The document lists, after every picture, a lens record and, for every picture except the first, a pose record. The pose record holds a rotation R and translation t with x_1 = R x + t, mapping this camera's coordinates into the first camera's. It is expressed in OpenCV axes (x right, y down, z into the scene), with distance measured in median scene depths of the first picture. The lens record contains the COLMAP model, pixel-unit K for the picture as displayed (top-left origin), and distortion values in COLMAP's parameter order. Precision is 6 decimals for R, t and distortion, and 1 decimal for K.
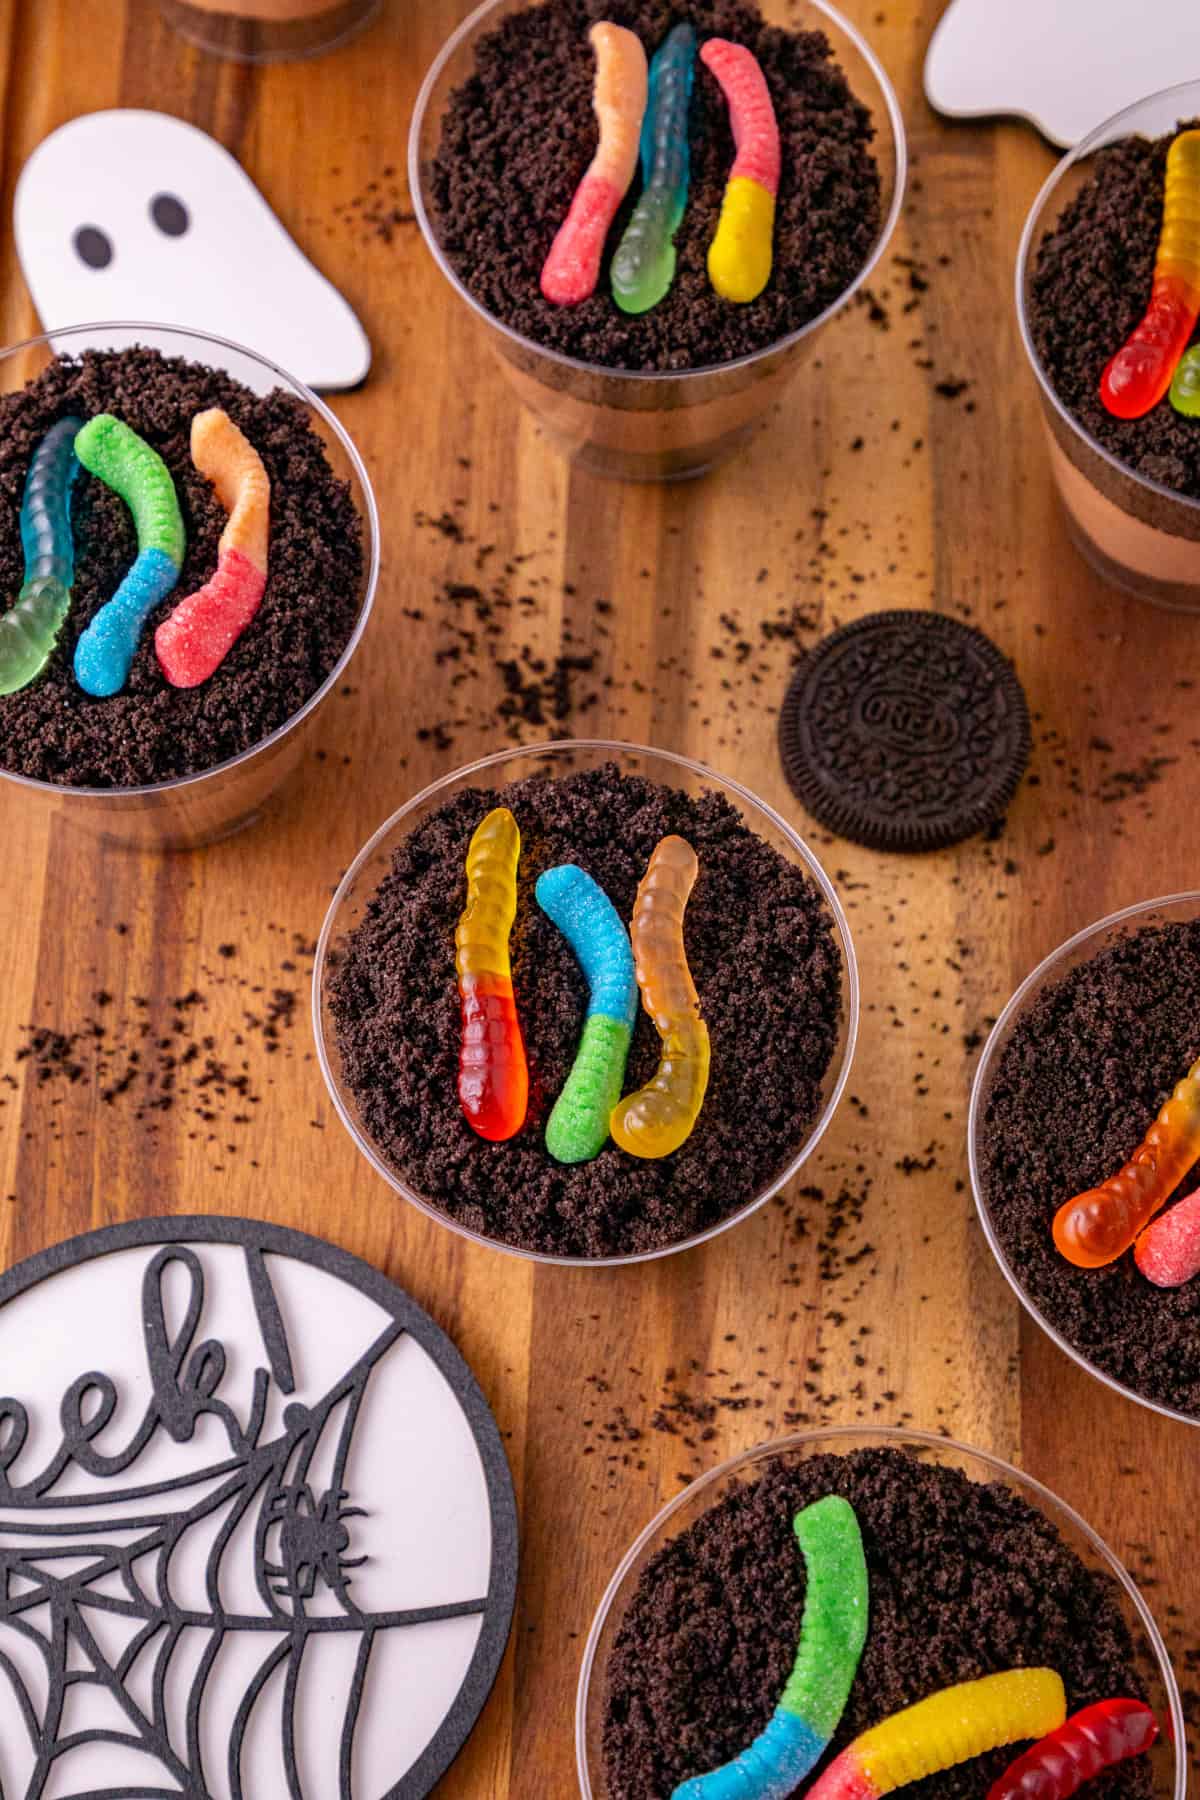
lens RADIAL K [[3051.5, 0, 592.6], [0, 3051.5, 848.6], [0, 0, 1]] dist [0.156278, -0.016260]
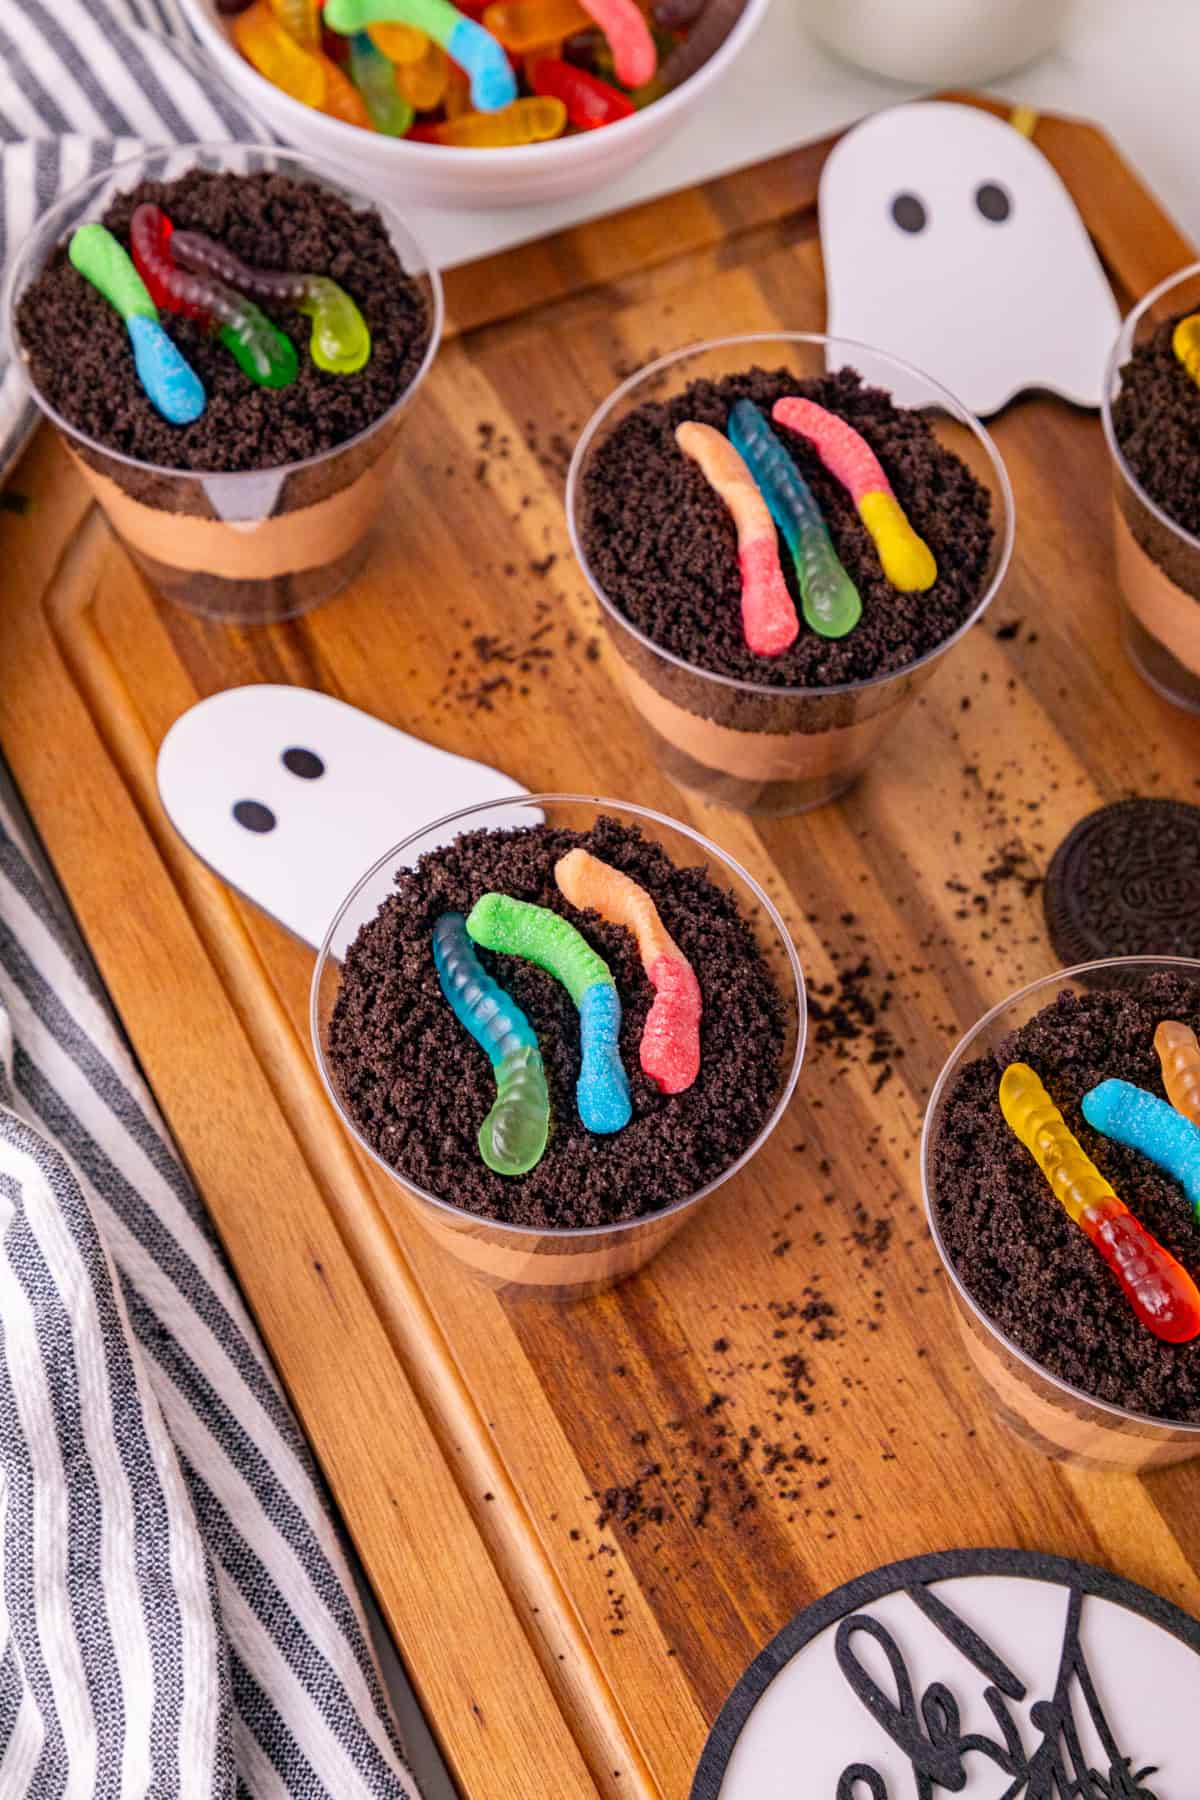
lens RADIAL K [[2792.1, 0, 589.9], [0, 2792.1, 897.8], [0, 0, 1]] dist [0.139315, -0.013183]
pose [[0.886636, -0.392260, 0.244968, -0.351832], [0.425777, 0.899141, -0.101287, -0.027282], [-0.180530, 0.194106, 0.964226, 0.067829]]
